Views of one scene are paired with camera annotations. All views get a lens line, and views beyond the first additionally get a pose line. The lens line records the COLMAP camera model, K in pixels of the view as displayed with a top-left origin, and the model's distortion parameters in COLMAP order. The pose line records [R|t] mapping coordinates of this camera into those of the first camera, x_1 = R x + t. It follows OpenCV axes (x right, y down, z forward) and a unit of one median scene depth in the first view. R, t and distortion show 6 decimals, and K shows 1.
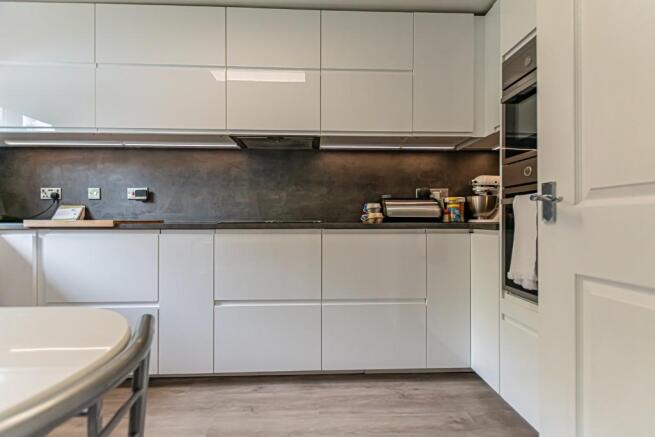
lens RADIAL K [[288.8, 0, 328.1], [0, 288.8, 219.7], [0, 0, 1]] dist [0.001943, -0.000781]
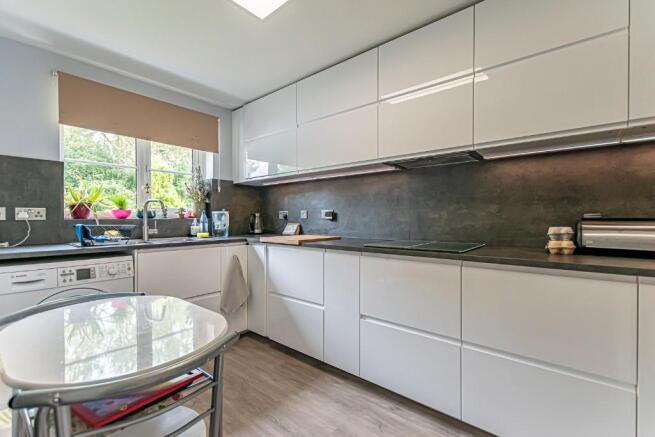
lens RADIAL K [[288.8, 0, 328.4], [0, 288.8, 219.2], [0, 0, 1]] dist [0.001943, -0.000781]
pose [[0.736898, 0.006032, -0.675977, 0.213567], [-0.002323, 0.999977, 0.006391, -0.077282], [0.676000, -0.003140, 0.736895, 0.058174]]
